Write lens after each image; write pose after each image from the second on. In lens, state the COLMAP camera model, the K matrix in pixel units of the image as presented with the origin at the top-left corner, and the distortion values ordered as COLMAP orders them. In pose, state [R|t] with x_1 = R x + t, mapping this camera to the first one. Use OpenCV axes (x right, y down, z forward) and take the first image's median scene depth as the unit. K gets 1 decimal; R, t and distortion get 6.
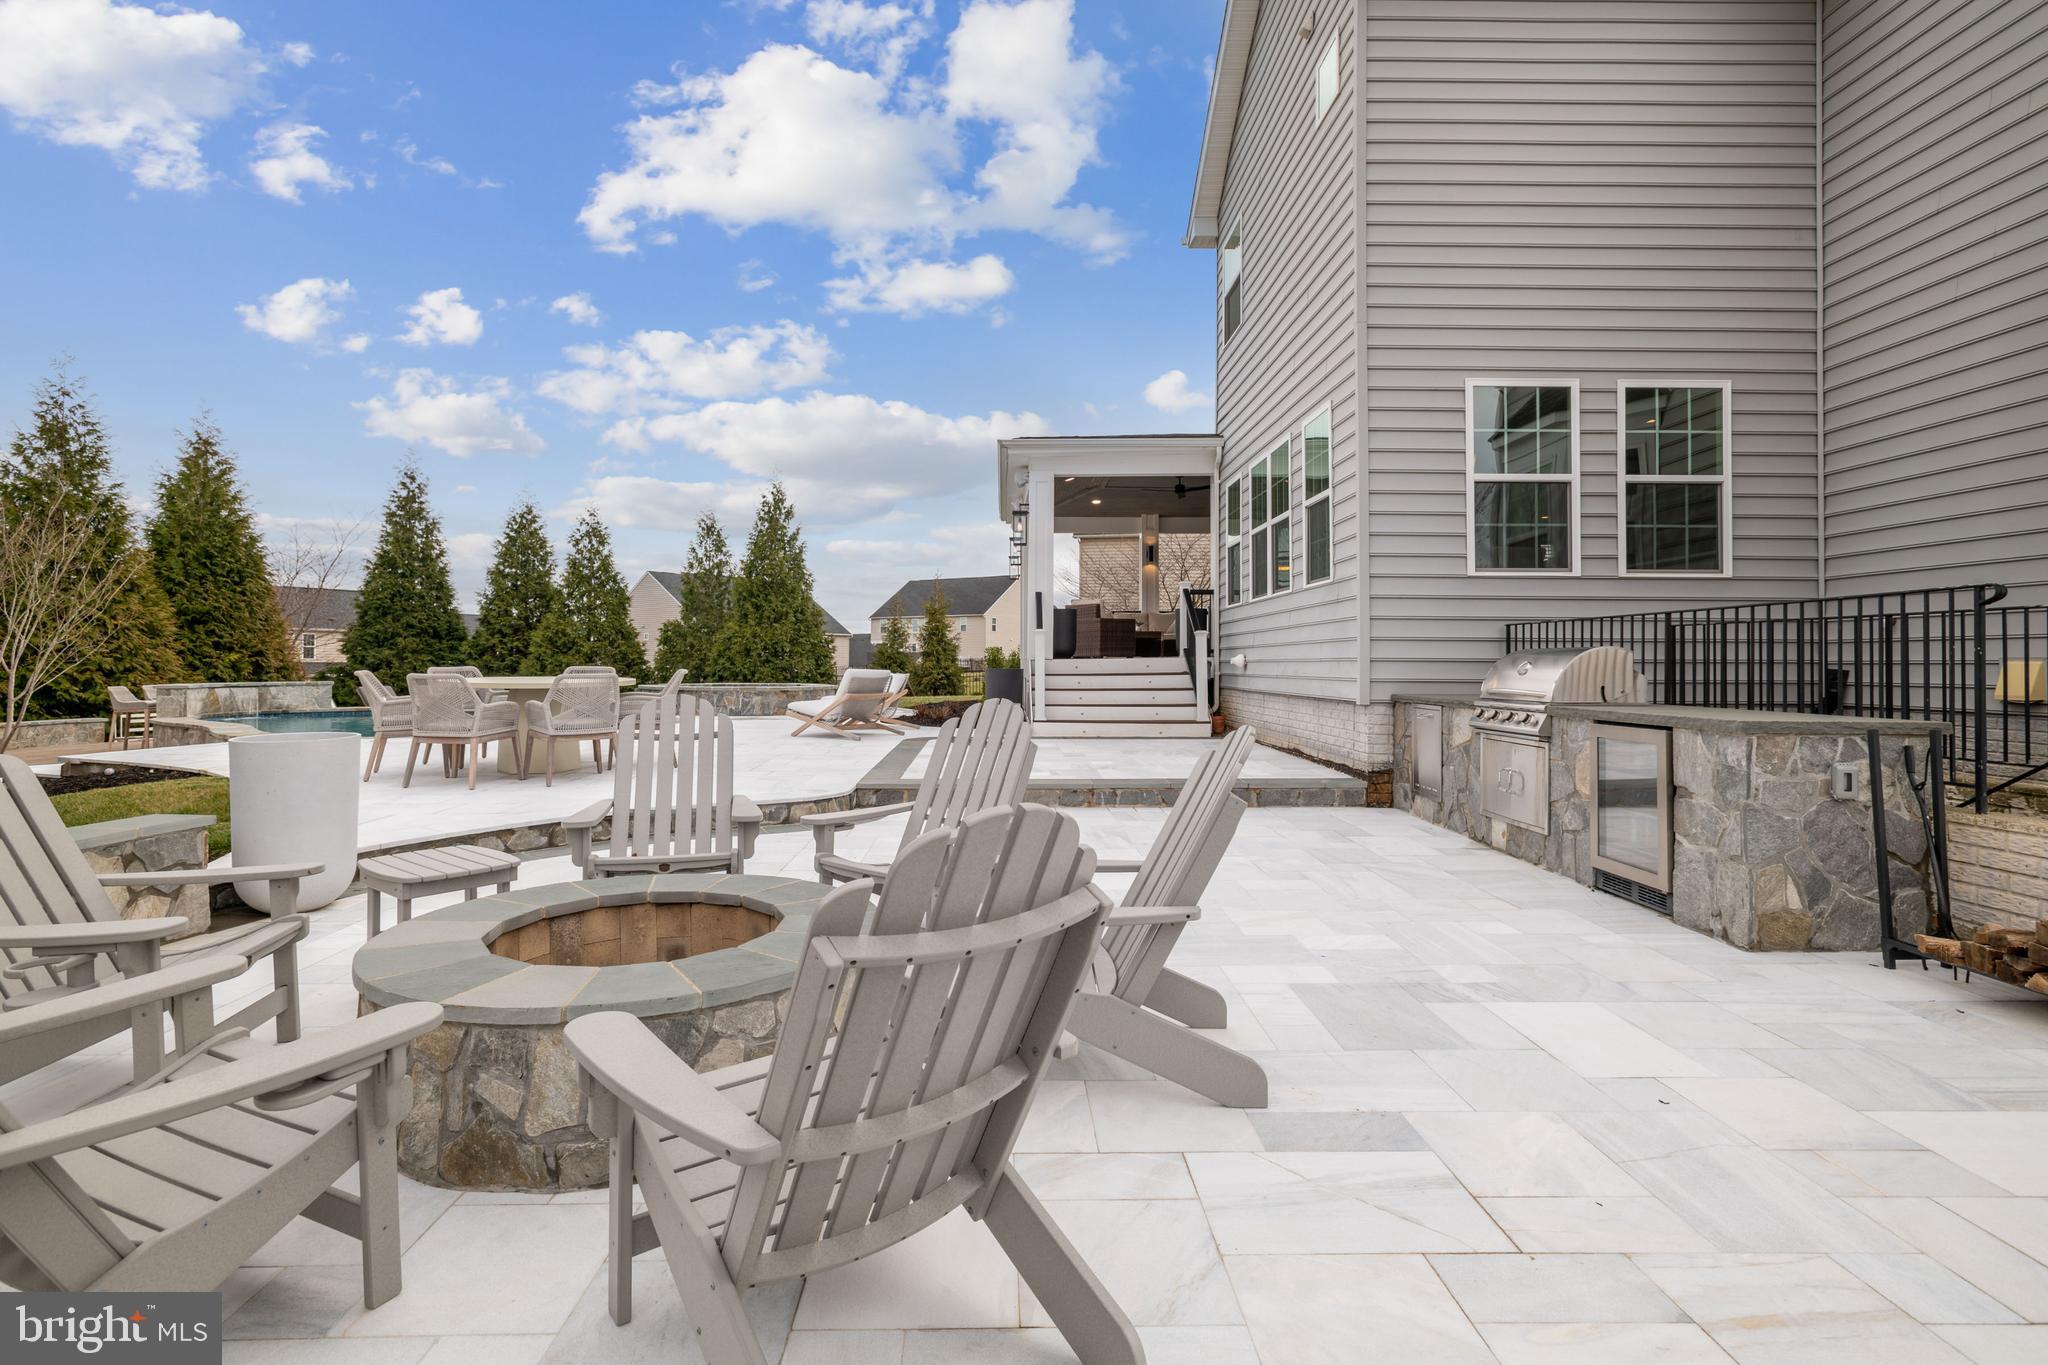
lens RADIAL K [[981.3, 0, 1016.9], [0, 981.3, 646.0], [0, 0, 1]] dist [-0.005680, 0.002591]
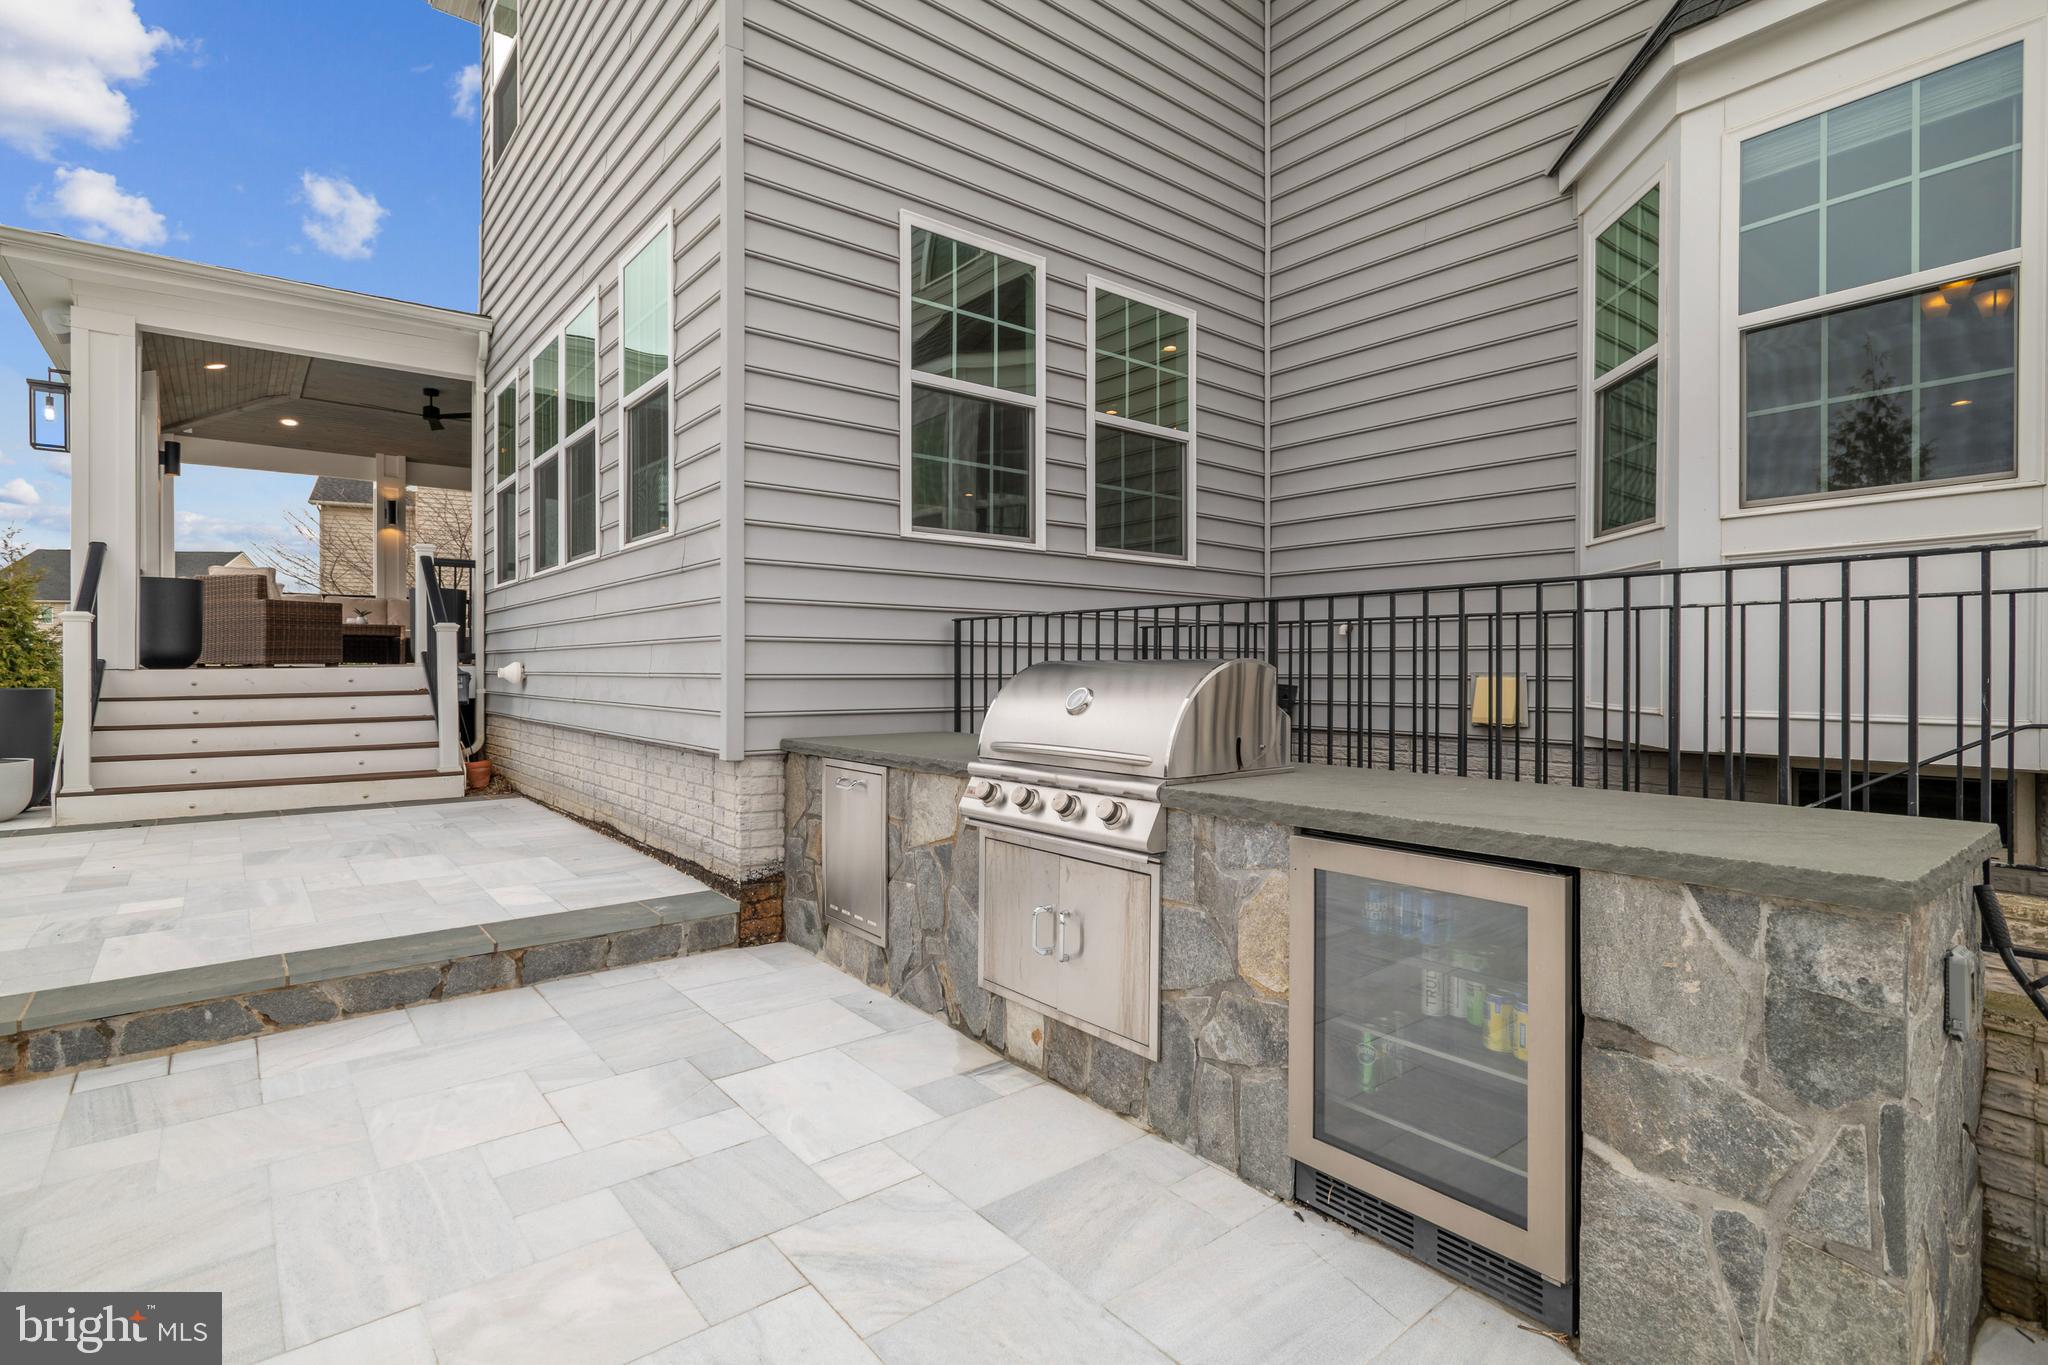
lens RADIAL K [[981.3, 0, 1025.8], [0, 981.3, 668.8], [0, 0, 1]] dist [-0.005680, 0.002591]
pose [[0.781451, -0.003059, 0.623959, 0.202334], [-0.009509, 0.999813, 0.016810, -0.001818], [-0.623894, -0.019069, 0.781277, 0.680793]]
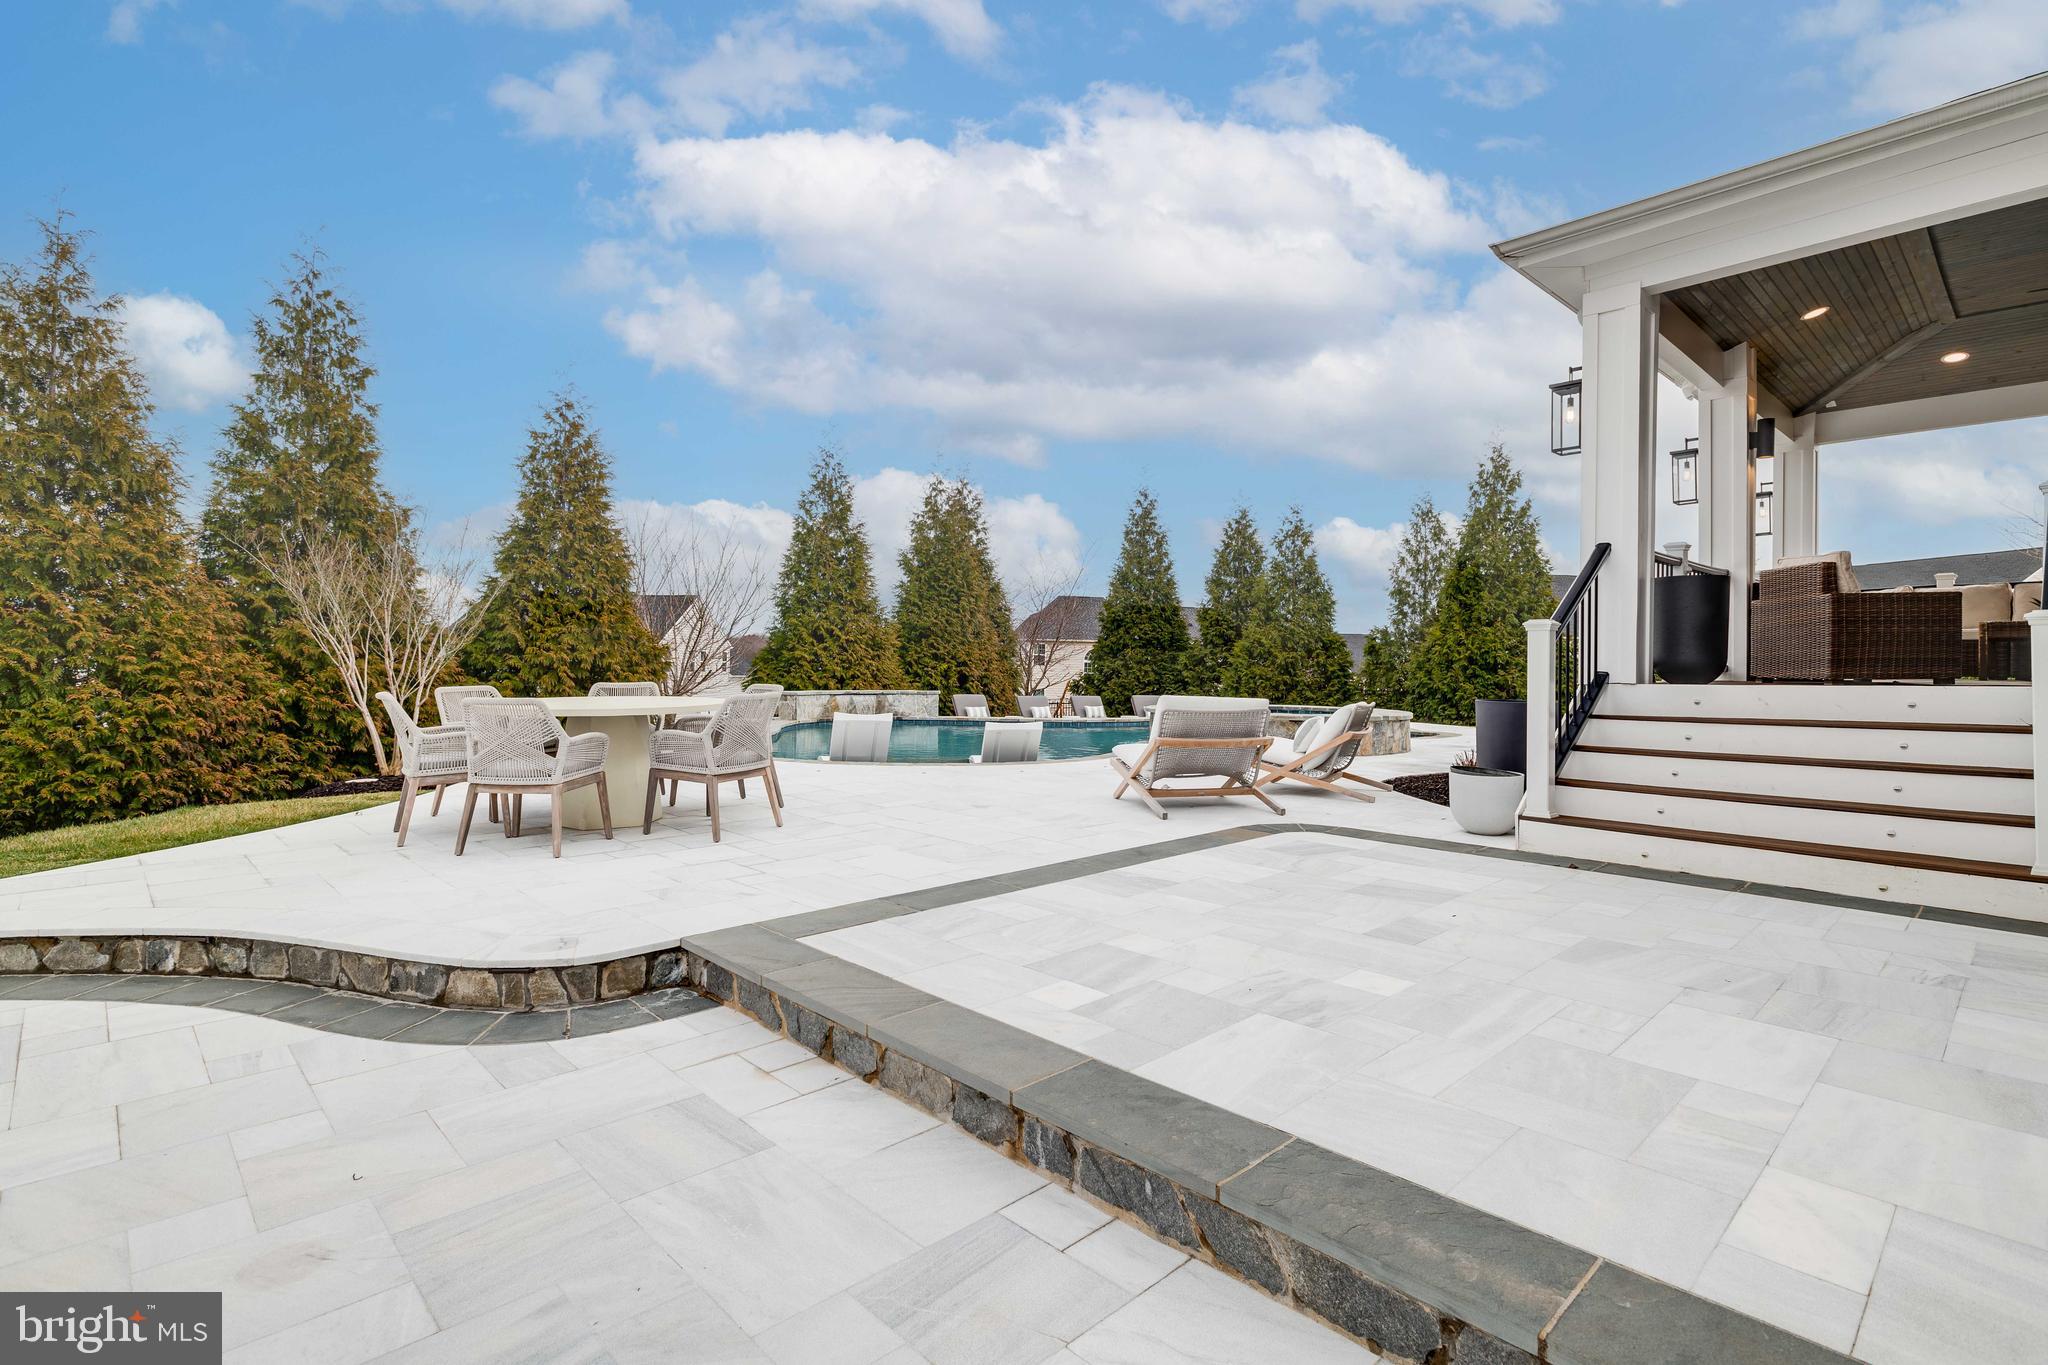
lens RADIAL K [[995.2, 0, 1019.6], [0, 995.2, 663.4], [0, 0, 1]] dist [-0.004815, 0.000858]
pose [[0.674919, 0.003634, -0.737883, 0.456968], [0.001968, 0.999975, 0.006725, -0.000666], [0.737890, -0.005991, 0.674895, 1.132307]]
